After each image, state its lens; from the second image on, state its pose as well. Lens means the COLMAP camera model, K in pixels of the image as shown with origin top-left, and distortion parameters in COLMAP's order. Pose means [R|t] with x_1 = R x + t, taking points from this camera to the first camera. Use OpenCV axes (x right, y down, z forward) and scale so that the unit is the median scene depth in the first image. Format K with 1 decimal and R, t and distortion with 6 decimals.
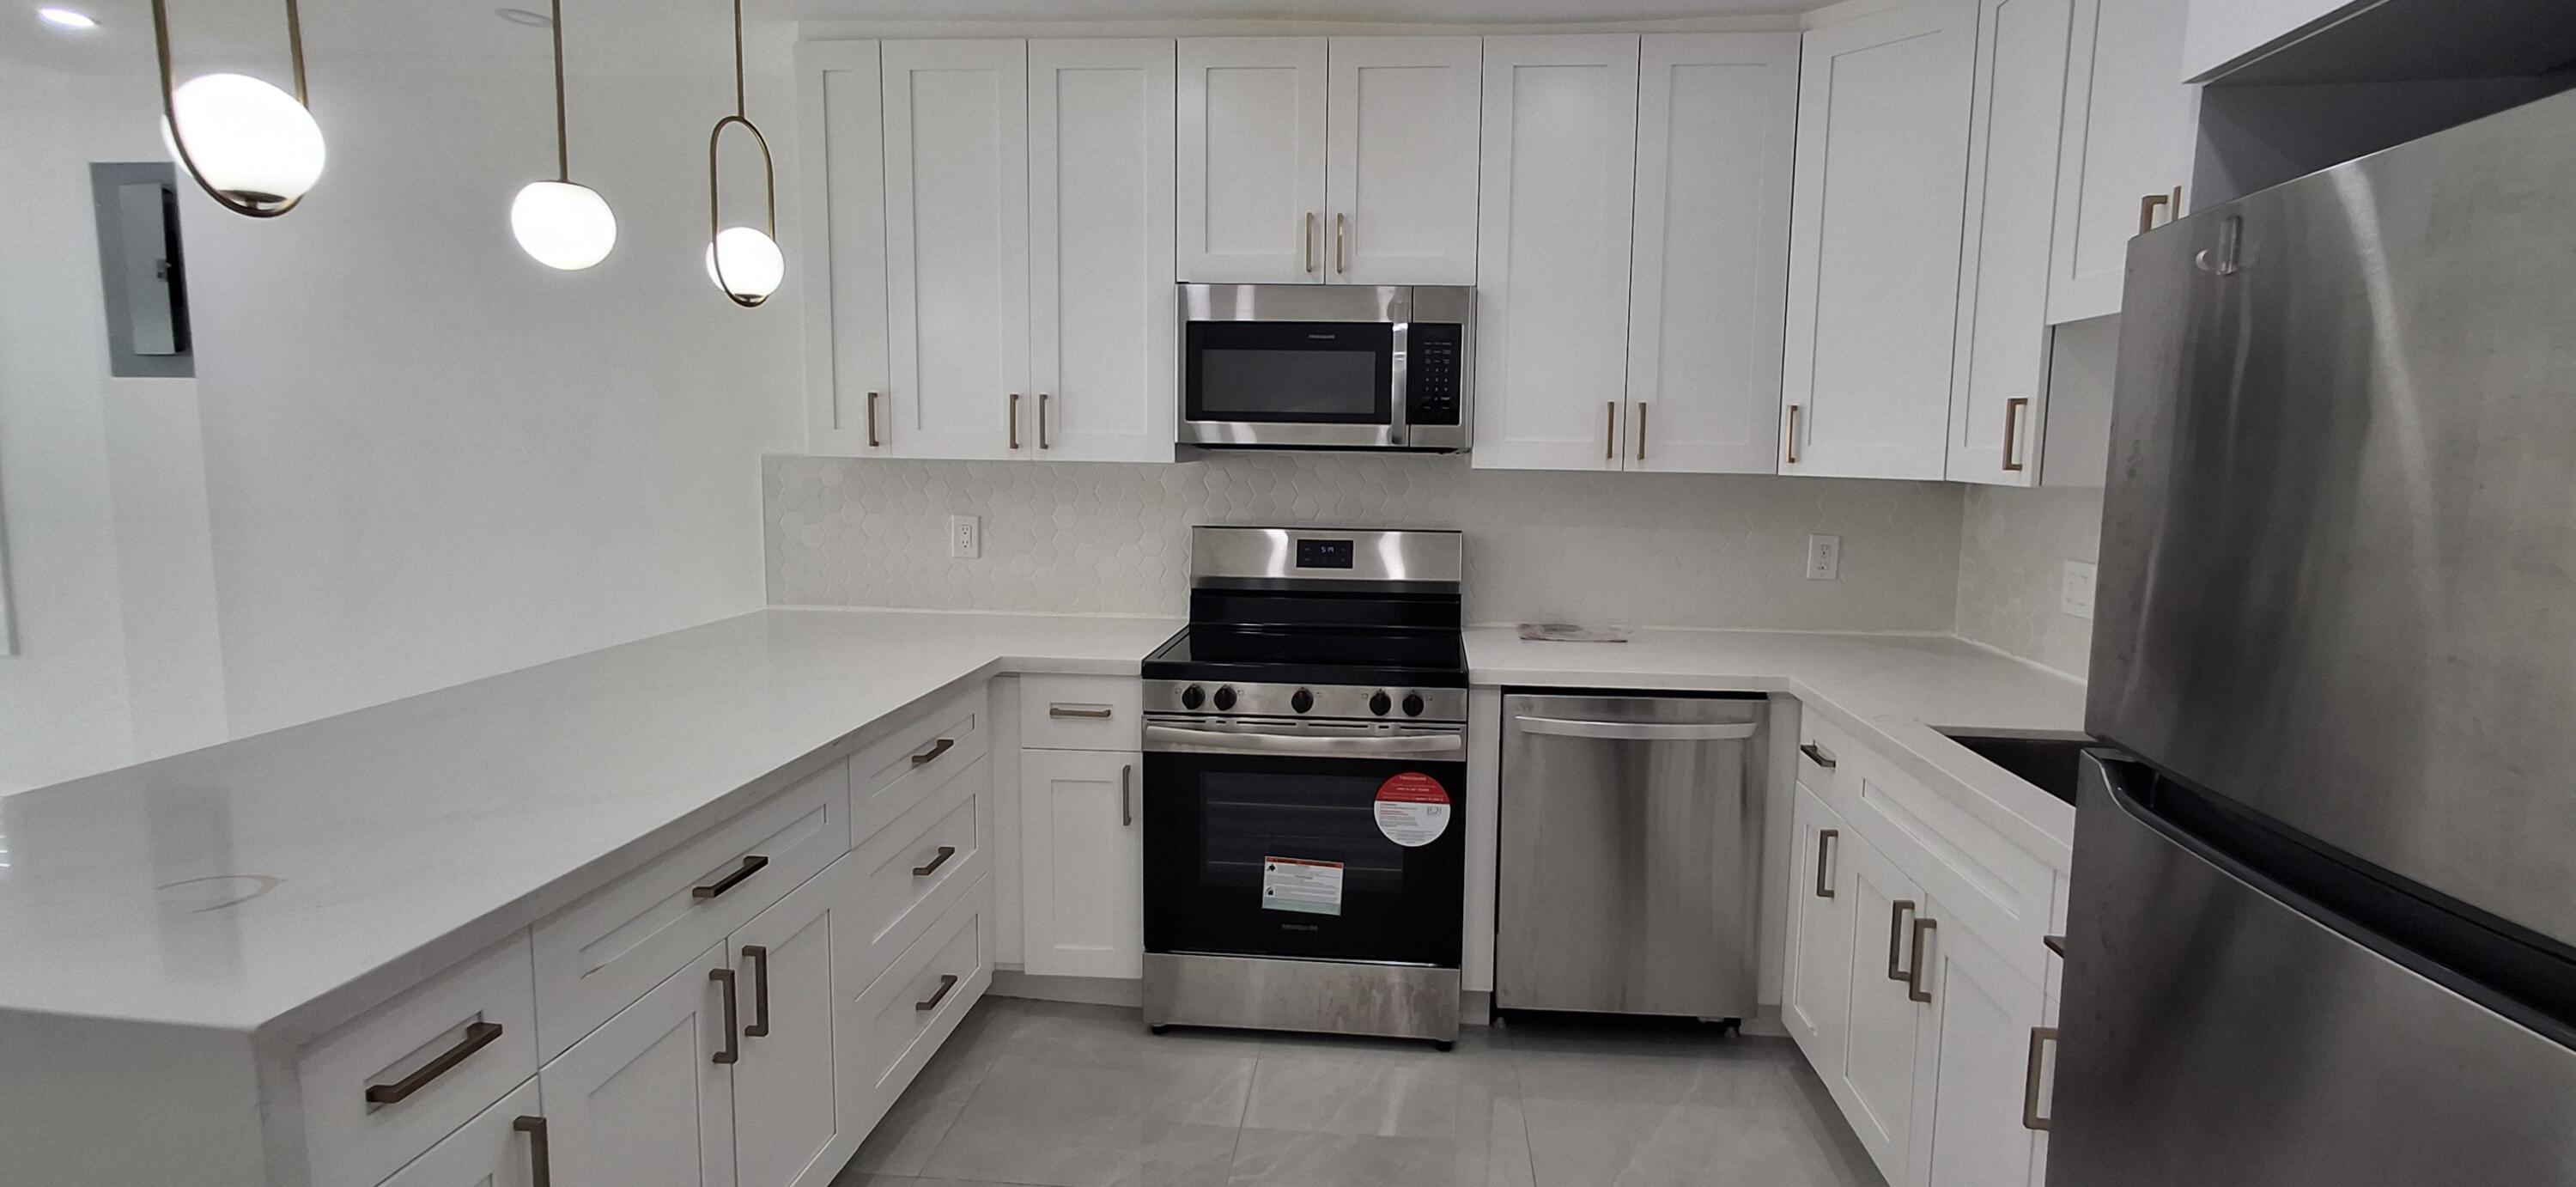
lens RADIAL K [[1200.4, 0, 1323.0], [0, 1200.4, 577.7], [0, 0, 1]] dist [0.000206, 0.000513]
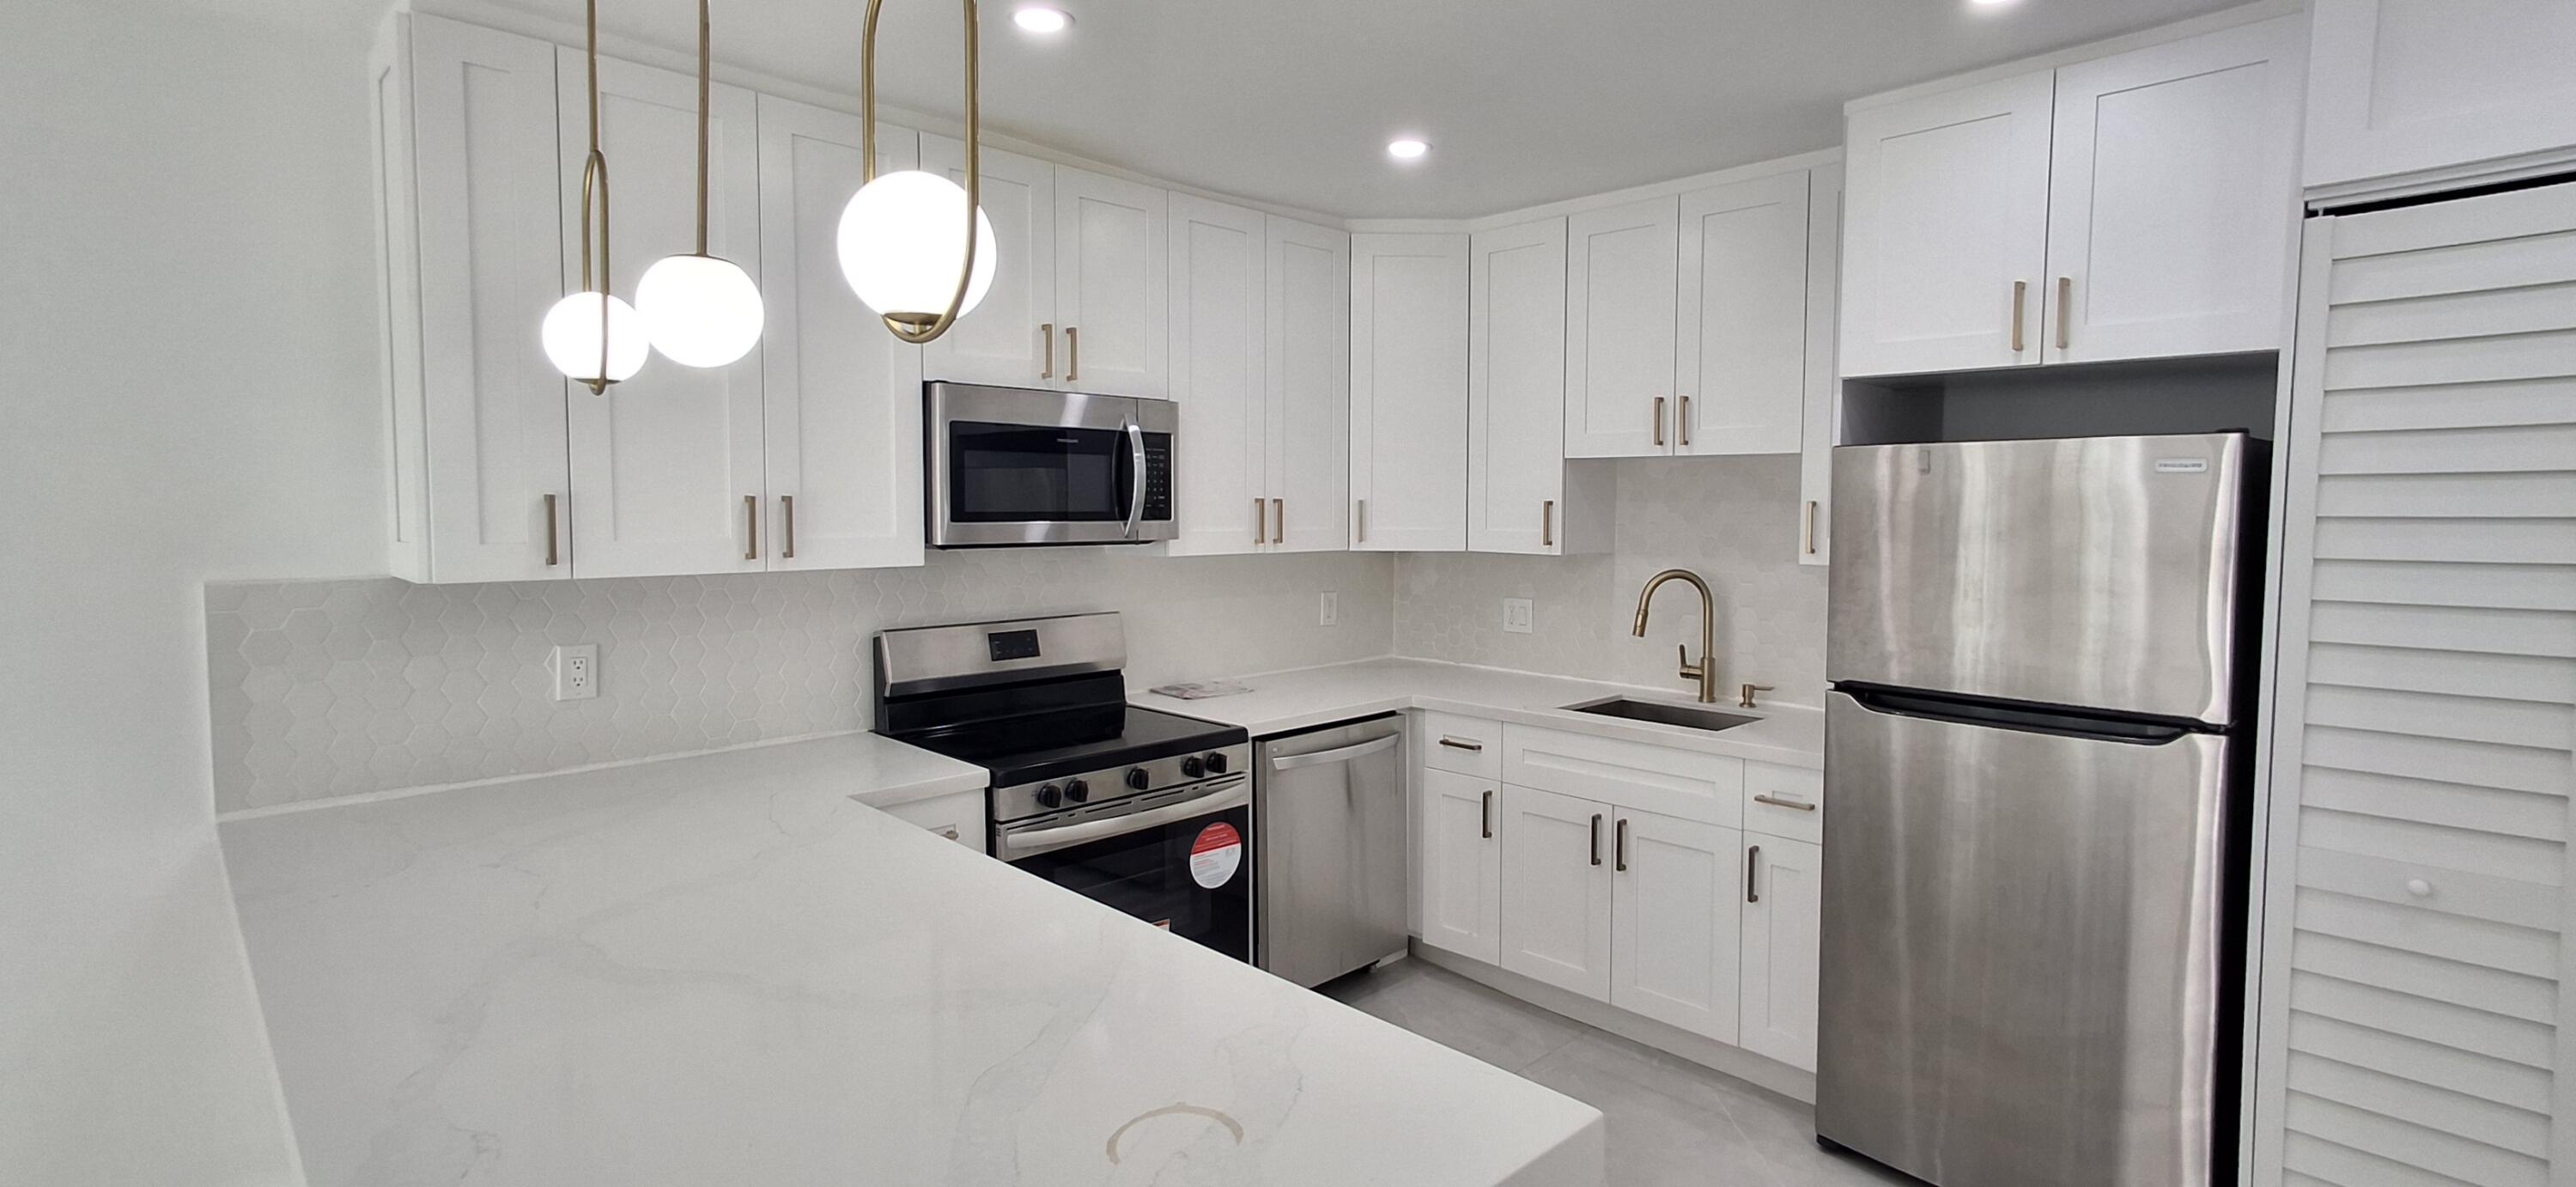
lens RADIAL K [[1202.4, 0, 1317.3], [0, 1202.4, 581.9], [0, 0, 1]] dist [-0.001020, 0.011151]
pose [[0.652205, -0.063881, 0.755346, -0.684698], [0.092251, 0.995725, 0.004557, -0.061421], [-0.752408, 0.066709, 0.655311, 0.144883]]
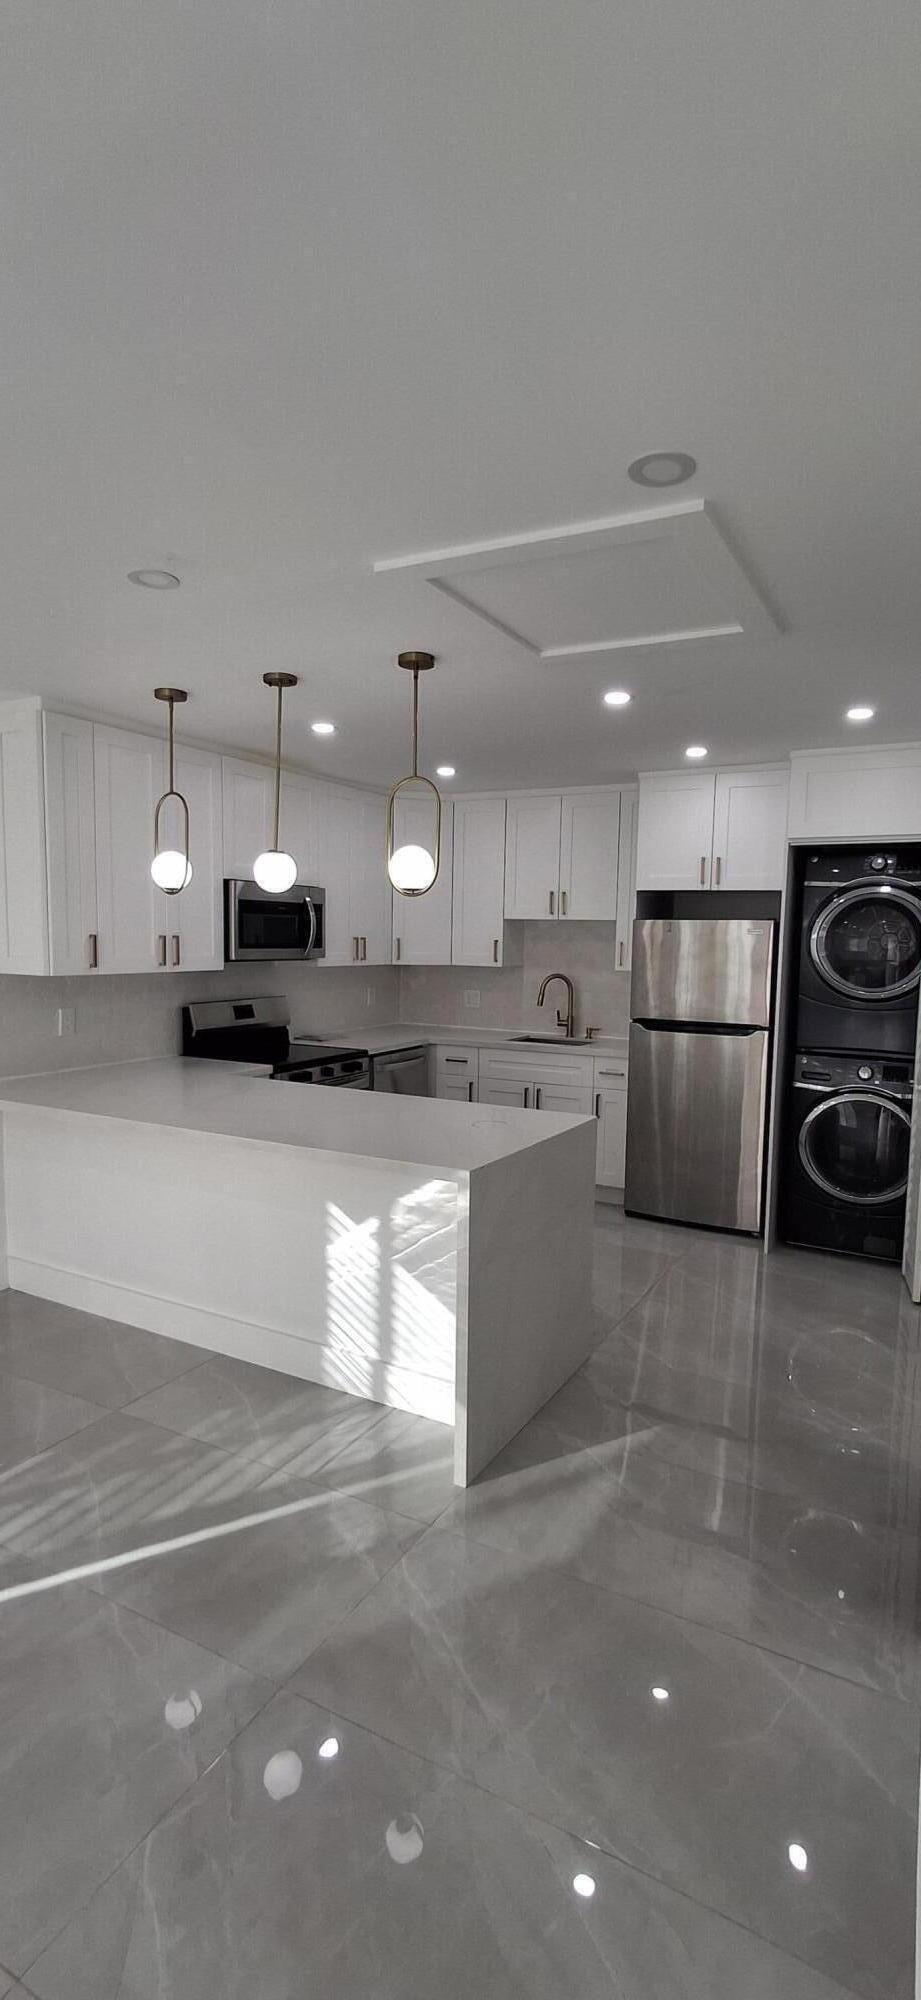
lens RADIAL K [[933.4, 0, 474.4], [0, 933.4, 1040.6], [0, 0, 1]] dist [-0.001020, 0.011151]
pose [[0.409731, -0.111395, 0.905379, -1.422154], [0.093447, 0.992420, 0.079814, -0.068286], [-0.907407, 0.051903, 0.417035, 0.007011]]
